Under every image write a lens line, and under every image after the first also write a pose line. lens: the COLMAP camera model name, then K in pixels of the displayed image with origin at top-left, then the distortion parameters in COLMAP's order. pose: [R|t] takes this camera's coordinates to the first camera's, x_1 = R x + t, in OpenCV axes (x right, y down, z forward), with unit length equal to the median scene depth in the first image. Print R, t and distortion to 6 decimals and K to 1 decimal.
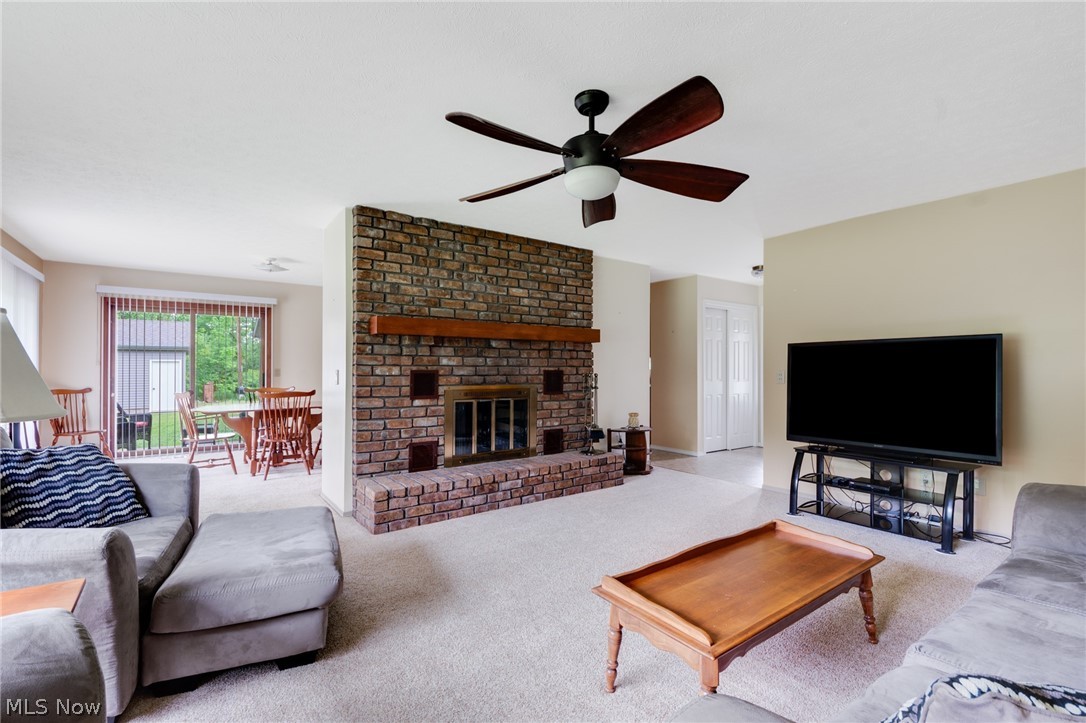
lens RADIAL K [[494.9, 0, 544.3], [0, 494.9, 368.8], [0, 0, 1]] dist [0.006158, -0.001179]
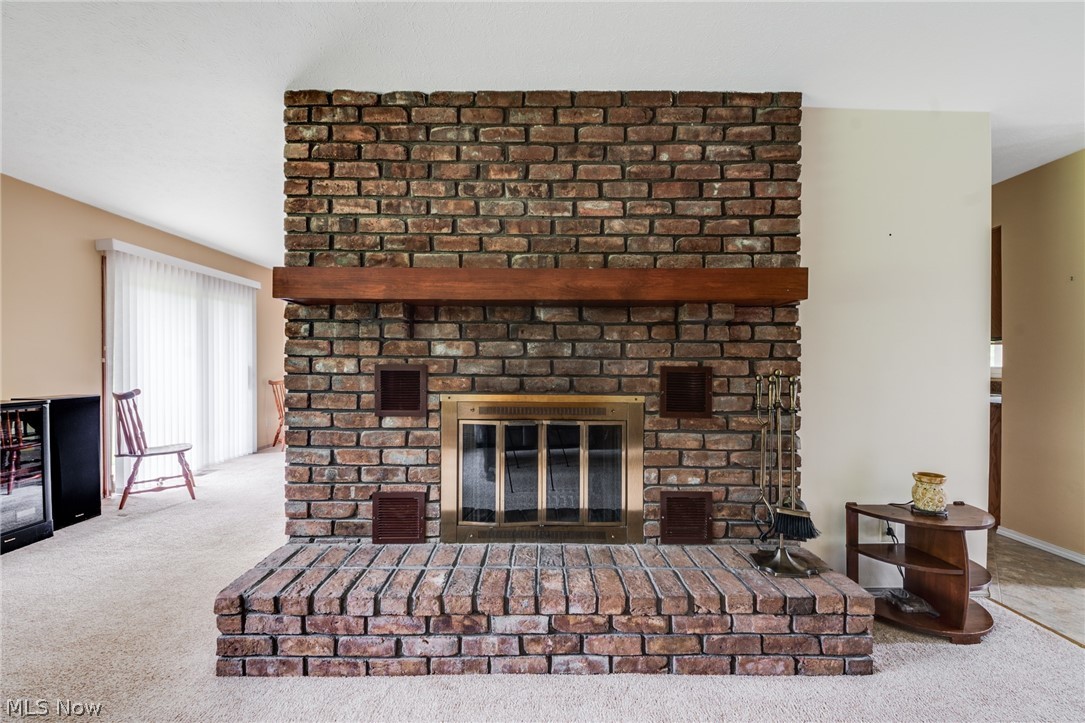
lens RADIAL K [[427.5, 0, 541.0], [0, 427.5, 367.3], [0, 0, 1]] dist [0.020005, -0.003456]
pose [[0.810474, 0.008080, -0.585719, 0.164001], [-0.003707, 0.999956, 0.008665, 0.000581], [0.585763, -0.004851, 0.810468, 0.667073]]
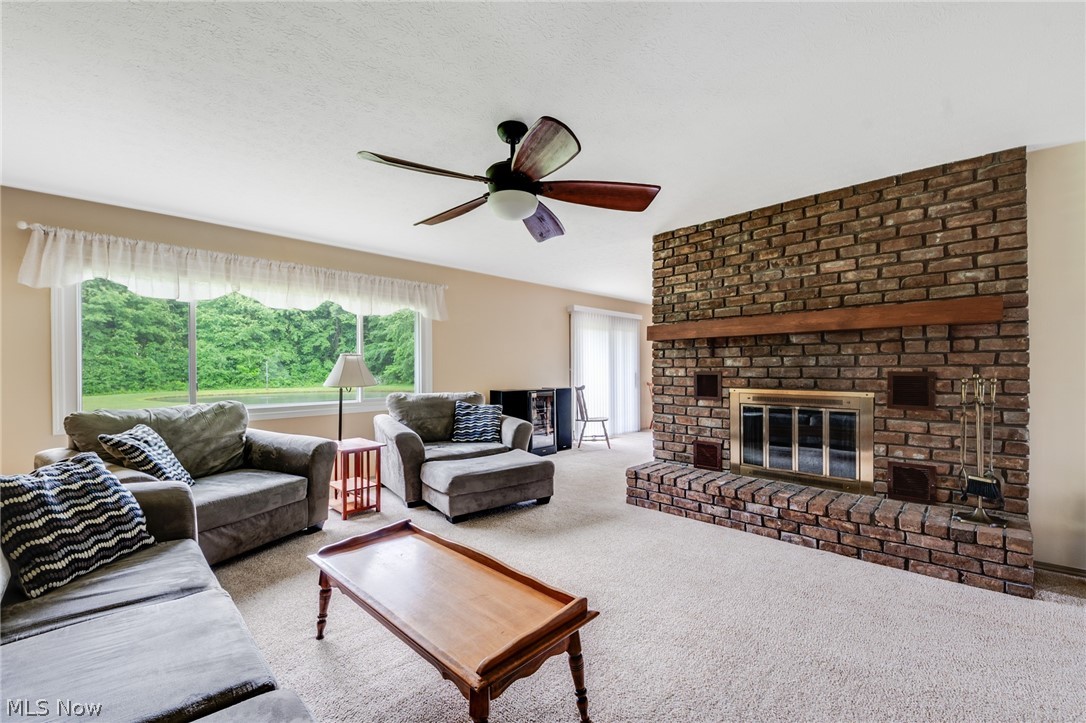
lens RADIAL K [[445.4, 0, 534.0], [0, 445.4, 377.8], [0, 0, 1]] dist [0.001415, -0.007127]
pose [[0.133735, 0.016600, -0.990878, 0.591559], [0.005758, 0.999830, 0.017527, -0.002609], [0.991000, -0.008049, 0.133616, 0.498092]]
